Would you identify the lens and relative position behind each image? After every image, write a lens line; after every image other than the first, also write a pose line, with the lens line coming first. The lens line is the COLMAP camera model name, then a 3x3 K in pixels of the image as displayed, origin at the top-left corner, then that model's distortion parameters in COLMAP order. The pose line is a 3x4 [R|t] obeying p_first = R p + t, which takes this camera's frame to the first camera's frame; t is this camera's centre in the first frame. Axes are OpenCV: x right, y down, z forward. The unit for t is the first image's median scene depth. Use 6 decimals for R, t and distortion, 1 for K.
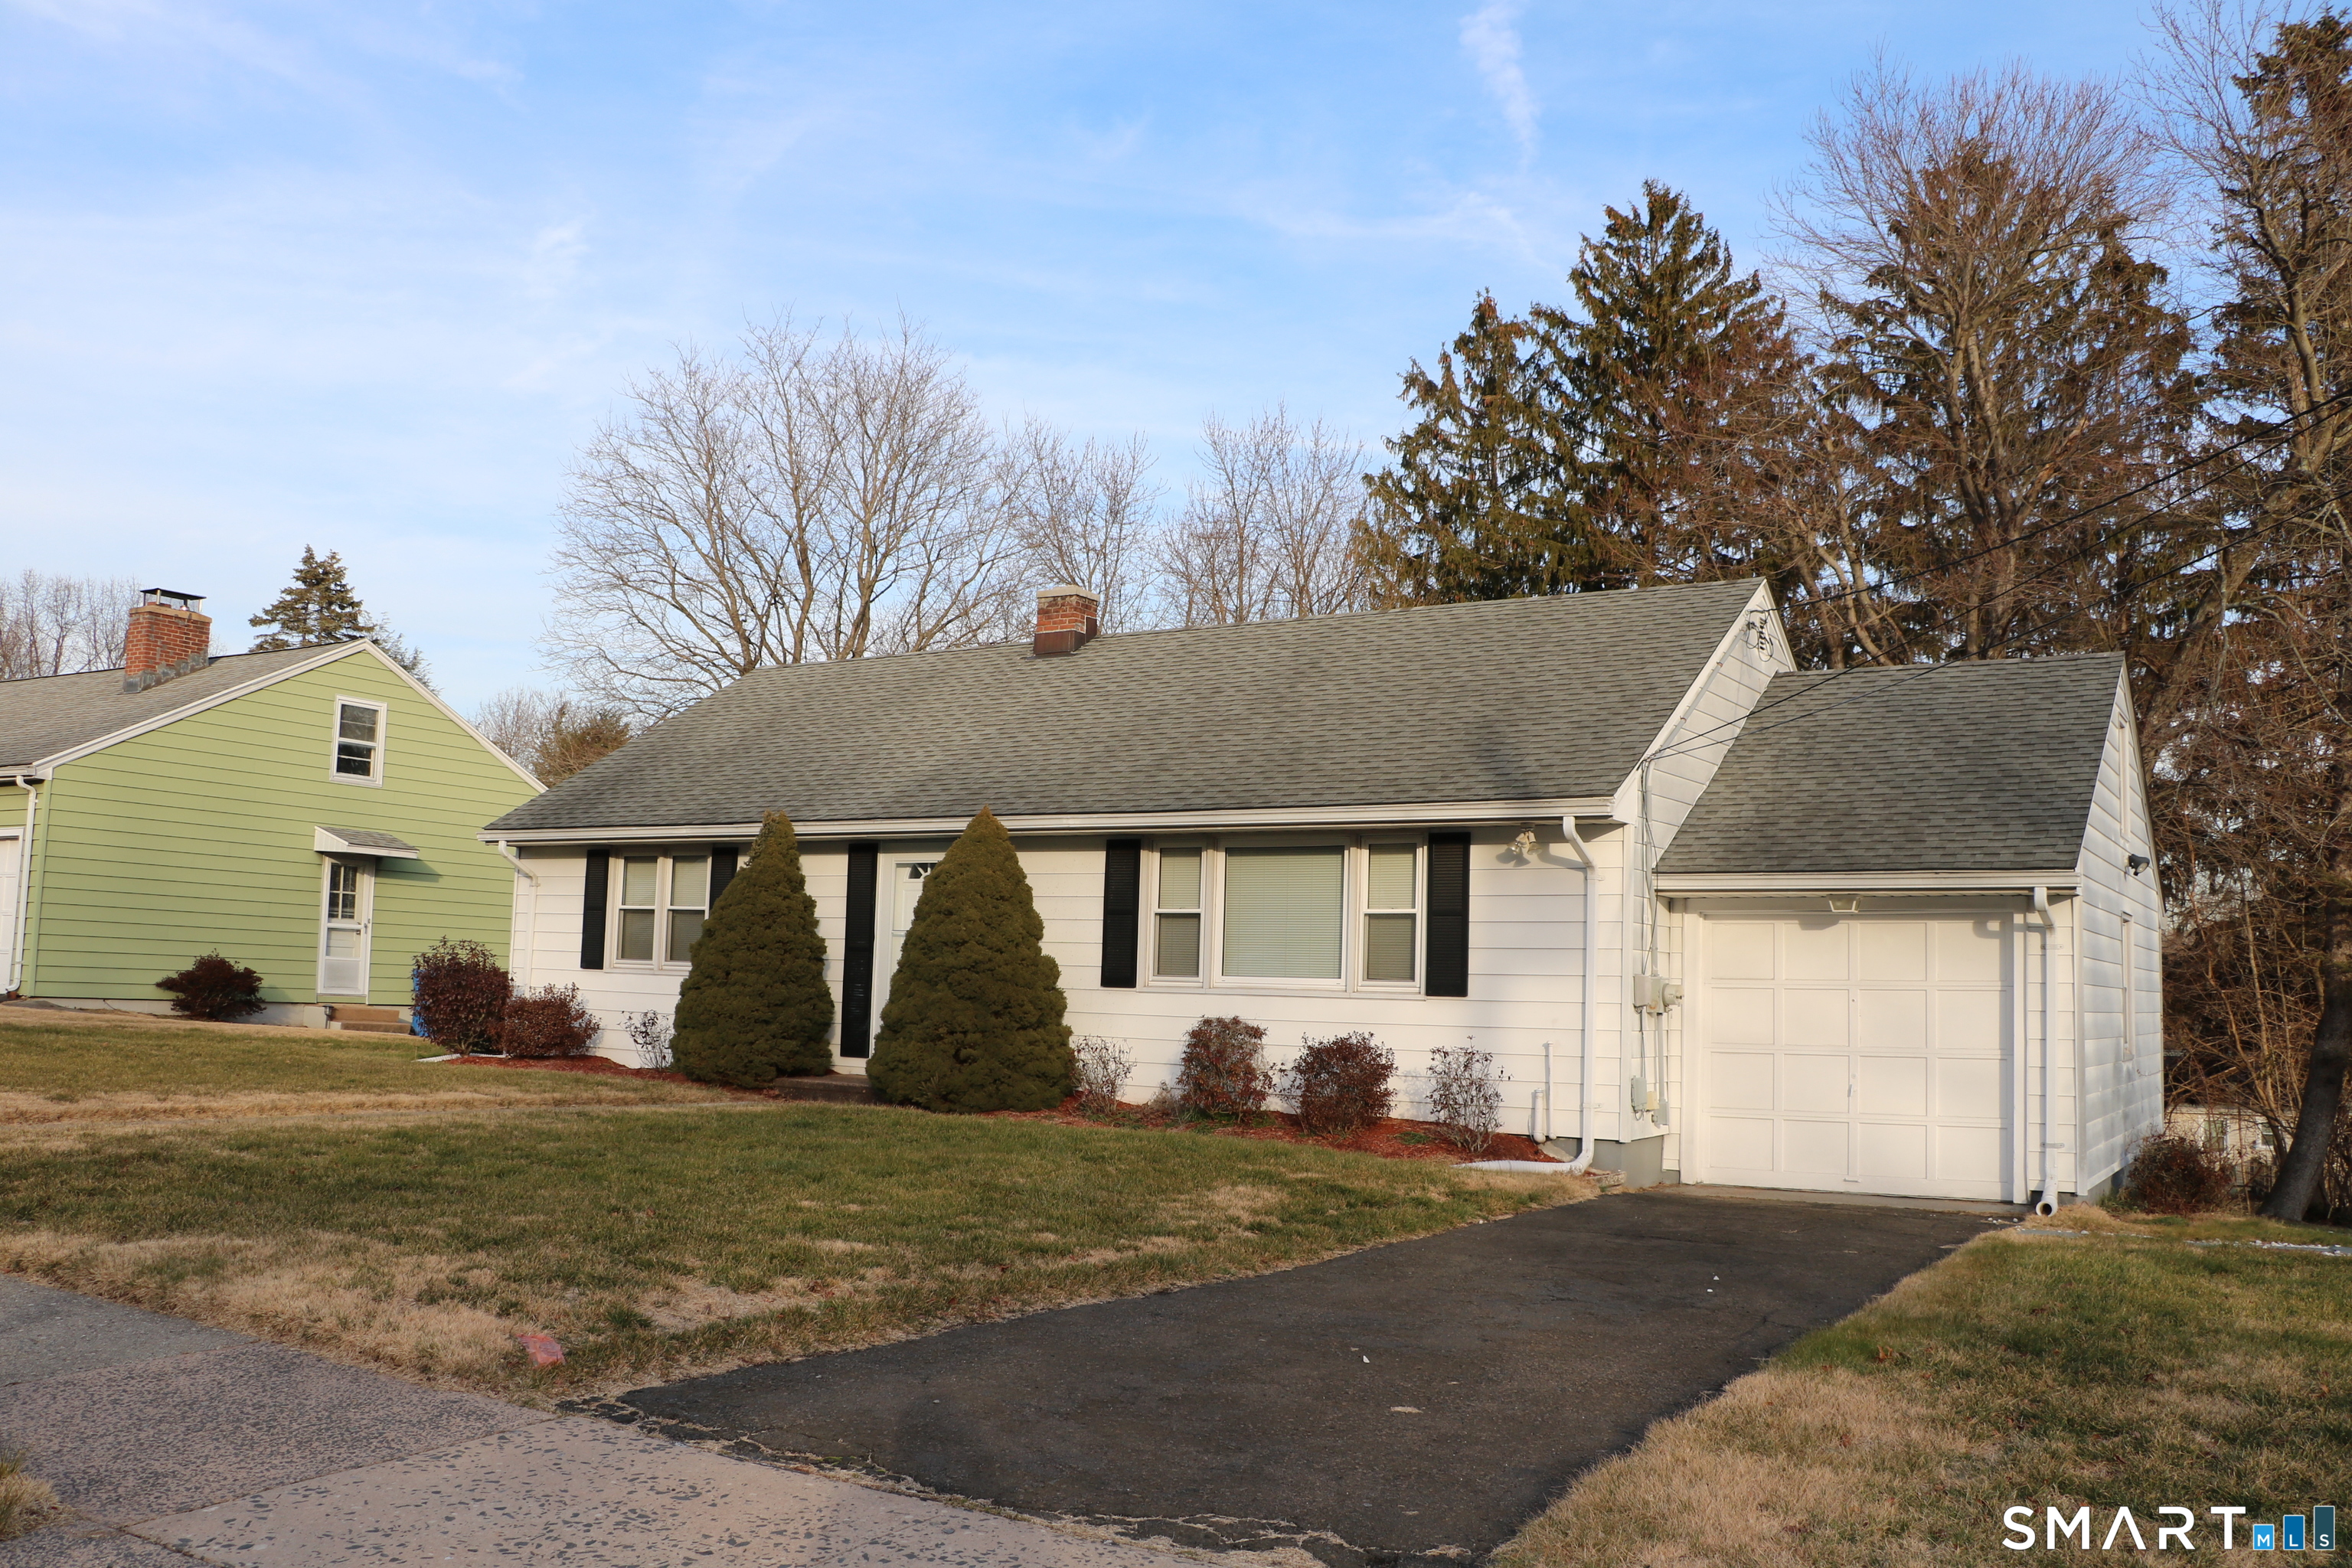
lens RADIAL K [[1988.6, 0, 1172.8], [0, 1988.6, 762.3], [0, 0, 1]] dist [-0.179046, 0.147713]
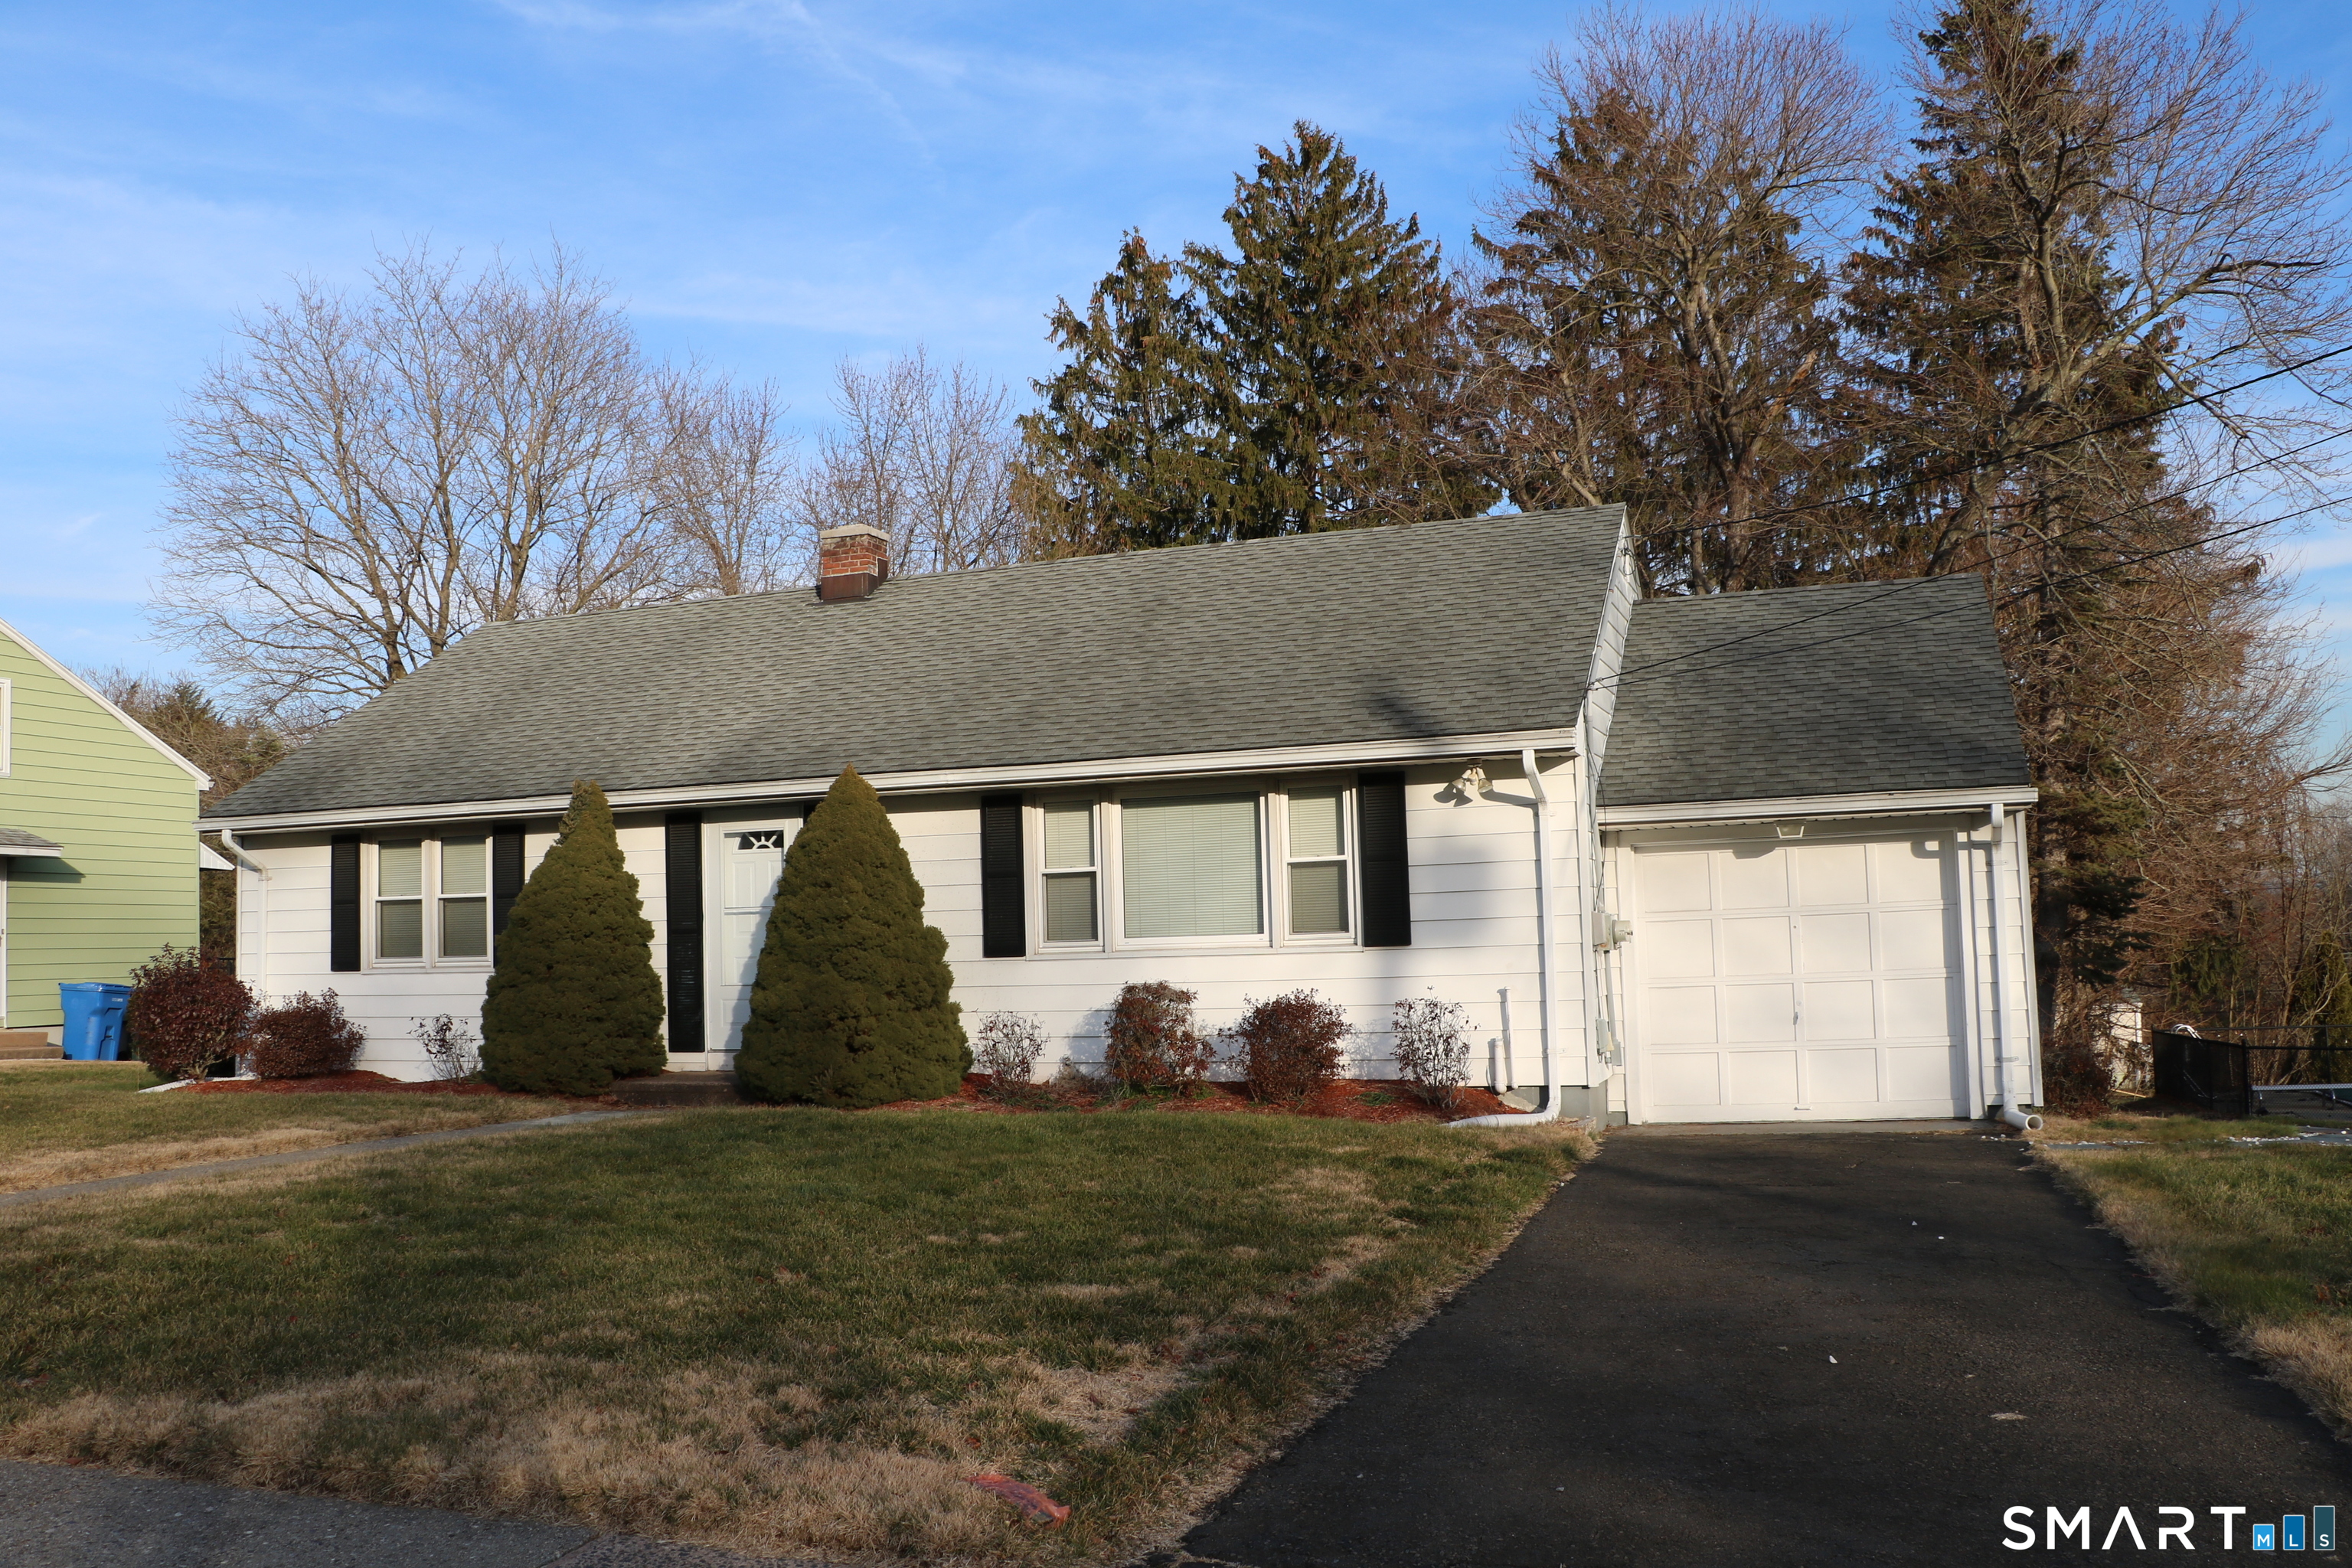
lens RADIAL K [[1978.0, 0, 1176.0], [0, 1978.0, 784.0], [0, 0, 1]] dist [-0.196208, 0.177306]
pose [[0.971908, -0.040041, 0.231932, -0.137188], [0.032187, 0.998776, 0.037549, 0.001986], [-0.233151, -0.029029, 0.972007, 0.087362]]
